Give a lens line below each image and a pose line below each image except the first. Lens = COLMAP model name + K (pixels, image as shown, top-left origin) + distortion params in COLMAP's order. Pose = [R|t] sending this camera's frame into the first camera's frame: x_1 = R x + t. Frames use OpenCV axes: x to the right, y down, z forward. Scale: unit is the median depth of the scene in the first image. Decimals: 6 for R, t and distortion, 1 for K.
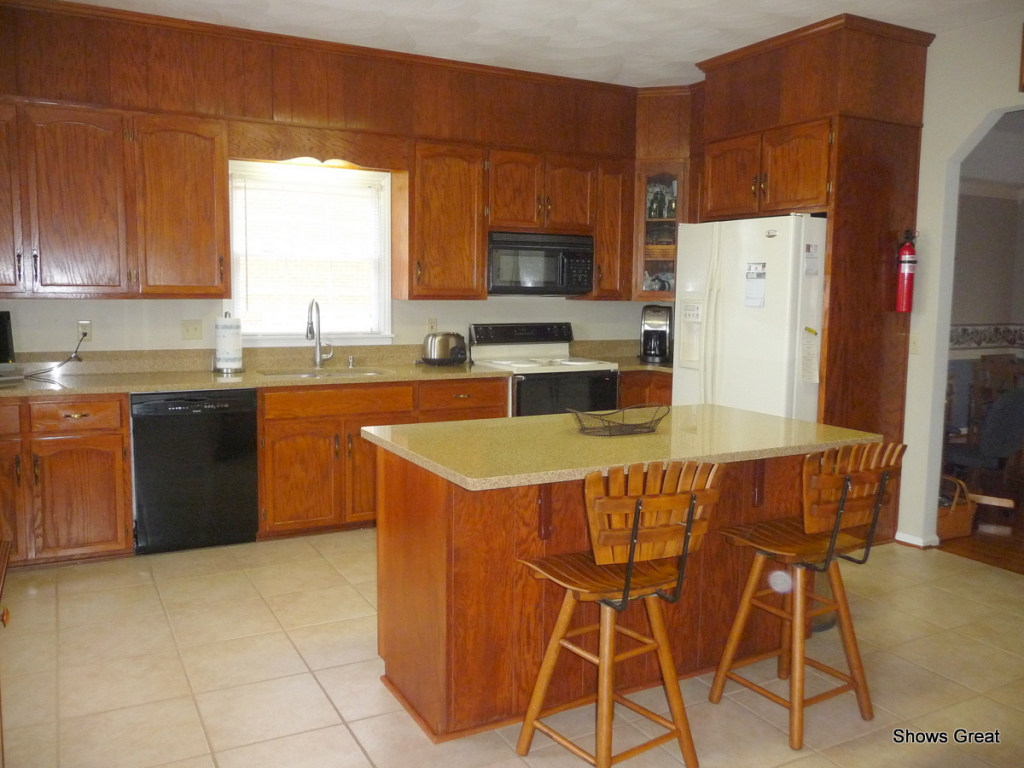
lens RADIAL K [[836.8, 0, 512.0], [0, 836.8, 384.0], [0, 0, 1]] dist [-0.019023, -0.000216]
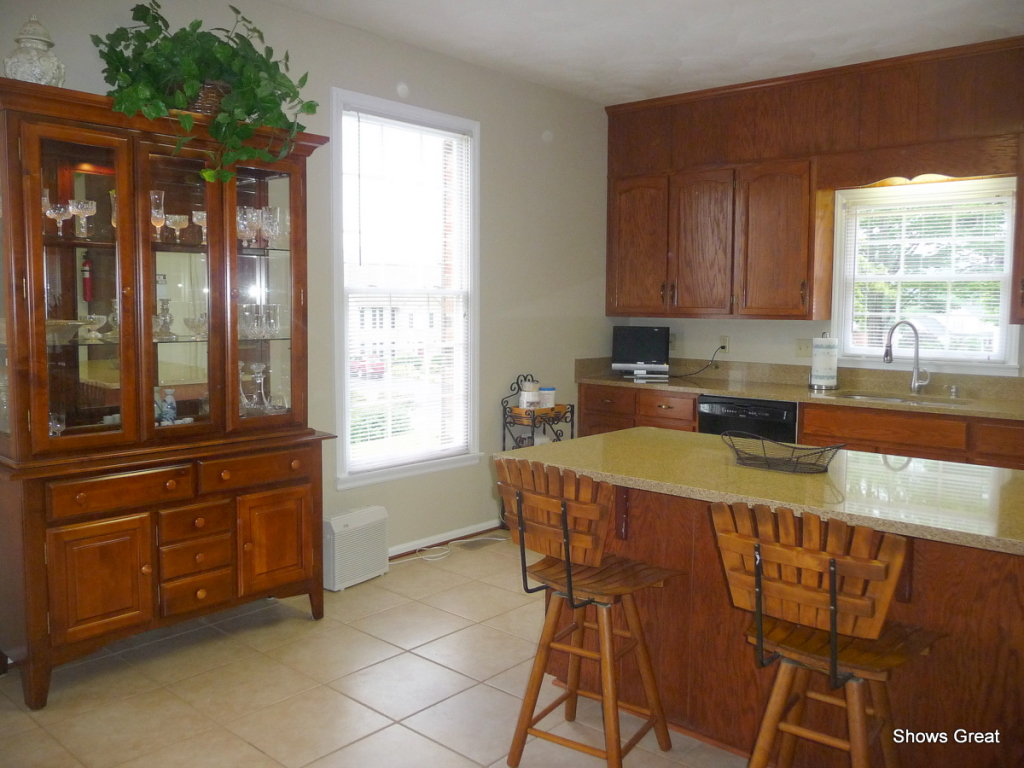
lens RADIAL K [[843.1, 0, 516.1], [0, 843.1, 374.7], [0, 0, 1]] dist [-0.046906, 0.061287]
pose [[0.360498, 0.068059, -0.930274, 0.519597], [-0.109064, 0.993569, 0.030425, -0.022234], [0.926362, 0.090492, 0.365602, 0.247432]]
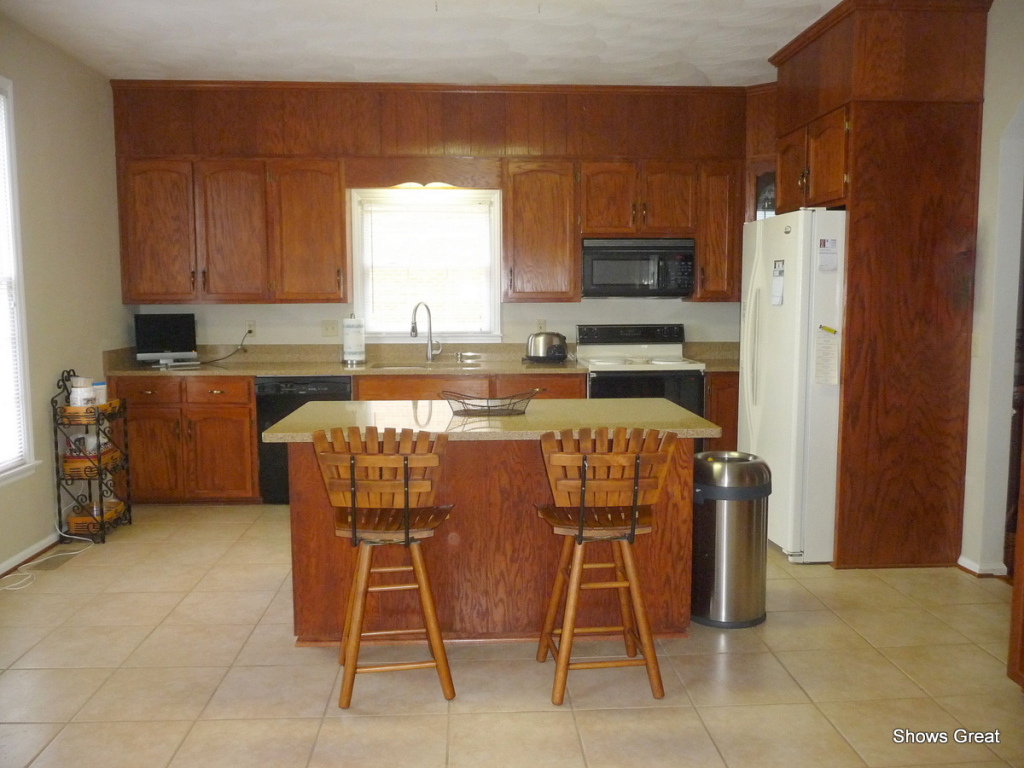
lens RADIAL K [[846.9, 0, 512.0], [0, 846.9, 384.0], [0, 0, 1]] dist [-0.022691, 0.011862]
pose [[0.908201, 0.028949, -0.417533, 0.389215], [-0.033324, 0.999440, -0.003191, 0.012026], [0.417207, 0.016812, 0.908656, -0.022900]]
